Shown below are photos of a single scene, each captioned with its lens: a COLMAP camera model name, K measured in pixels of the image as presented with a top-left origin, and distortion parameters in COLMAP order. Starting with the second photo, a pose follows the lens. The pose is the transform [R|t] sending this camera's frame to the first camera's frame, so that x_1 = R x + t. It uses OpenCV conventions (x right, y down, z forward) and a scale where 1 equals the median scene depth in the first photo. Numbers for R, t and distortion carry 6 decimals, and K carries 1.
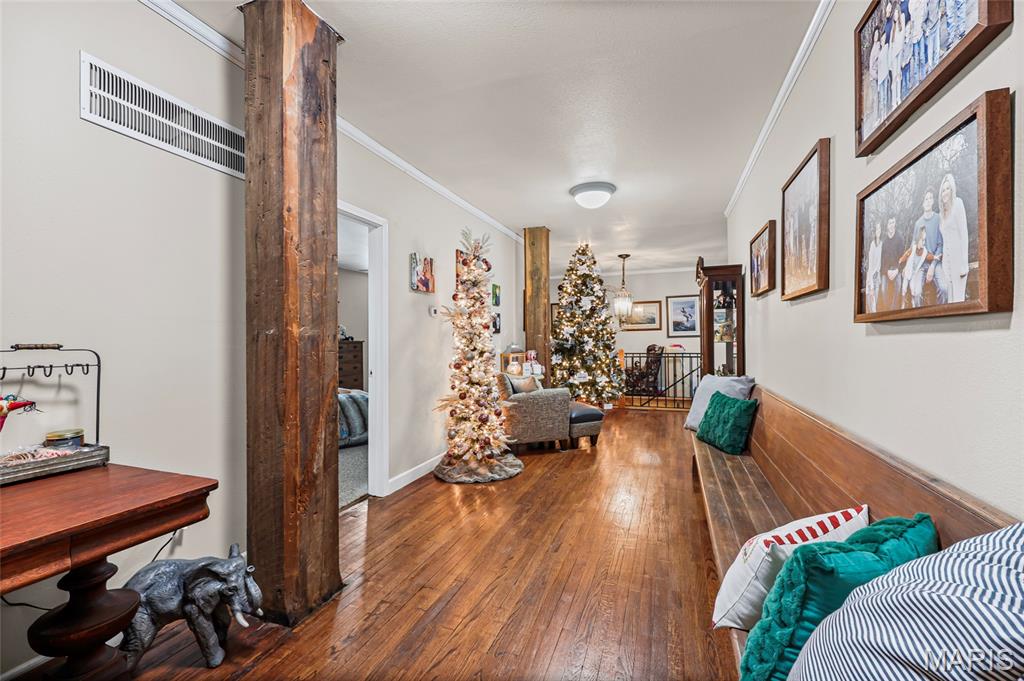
lens RADIAL K [[413.1, 0, 508.9], [0, 413.1, 337.7], [0, 0, 1]] dist [0.004703, 0.000054]
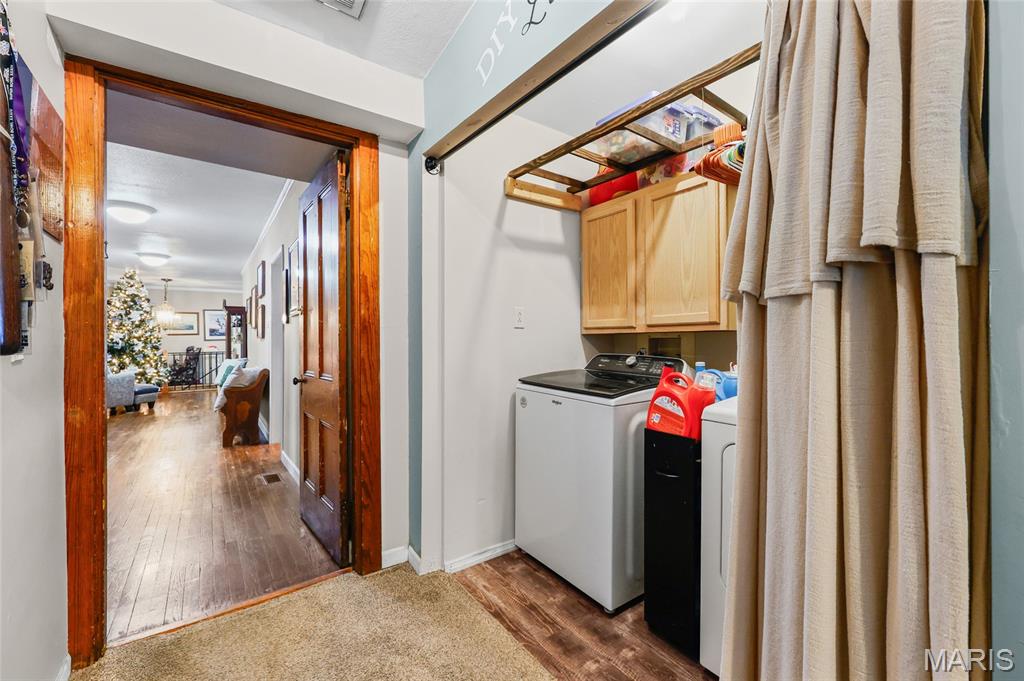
lens RADIAL K [[413.1, 0, 506.7], [0, 413.1, 339.2], [0, 0, 1]] dist [0.004703, 0.000054]
pose [[0.541443, -0.000138, 0.840737, -0.299793], [0.001505, 0.999999, -0.000805, -0.003662], [-0.840736, 0.001701, 0.541443, -0.769786]]
